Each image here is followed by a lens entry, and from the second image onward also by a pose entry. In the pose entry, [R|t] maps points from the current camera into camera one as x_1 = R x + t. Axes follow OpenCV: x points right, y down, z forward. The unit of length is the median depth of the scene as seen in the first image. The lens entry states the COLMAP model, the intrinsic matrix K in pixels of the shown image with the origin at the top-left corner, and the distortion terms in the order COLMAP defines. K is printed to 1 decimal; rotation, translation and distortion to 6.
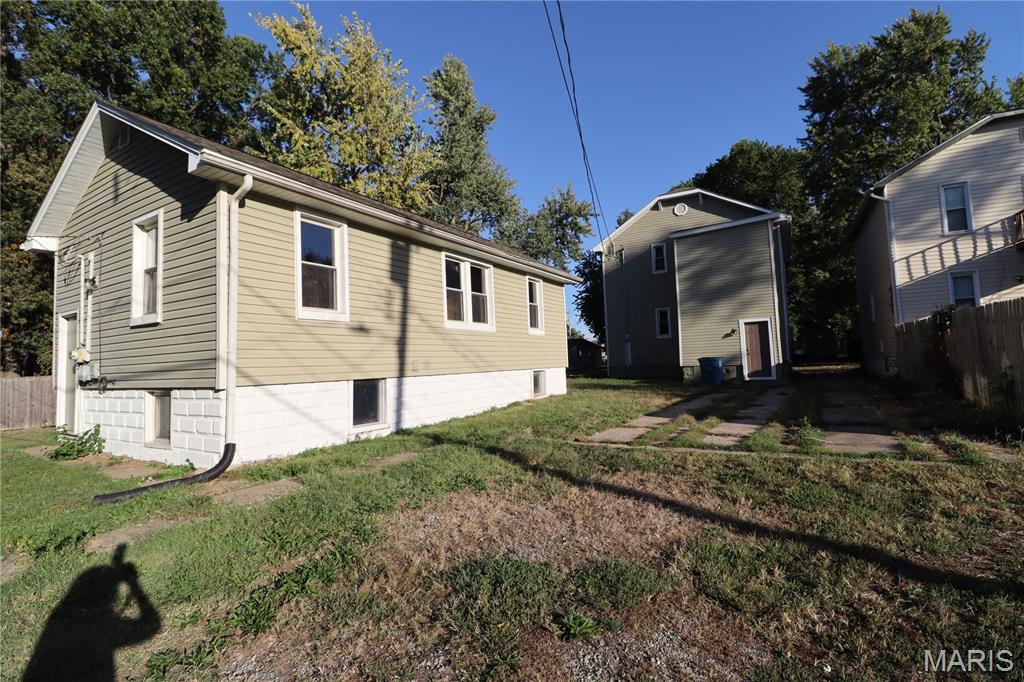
lens RADIAL K [[474.8, 0, 511.7], [0, 474.8, 333.6], [0, 0, 1]] dist [-0.004981, -0.009045]
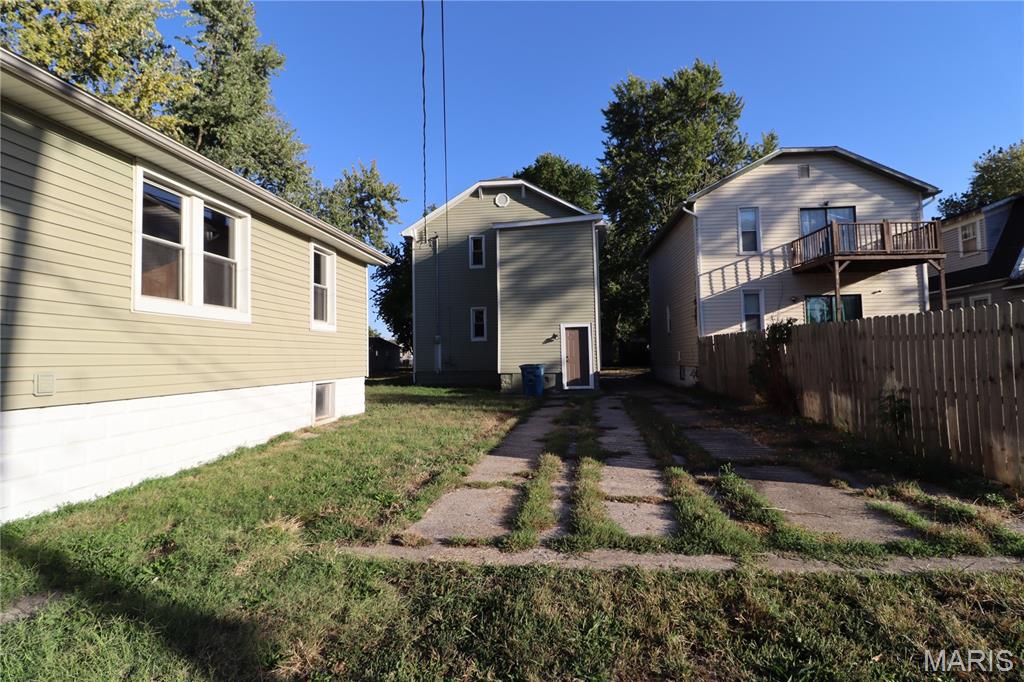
lens RADIAL K [[474.8, 0, 521.9], [0, 474.8, 335.2], [0, 0, 1]] dist [-0.004981, -0.009045]
pose [[0.902923, 0.038664, 0.428059, 0.013816], [-0.039990, 0.999183, -0.005897, 0.001065], [-0.427937, -0.011794, 0.903731, 0.195920]]
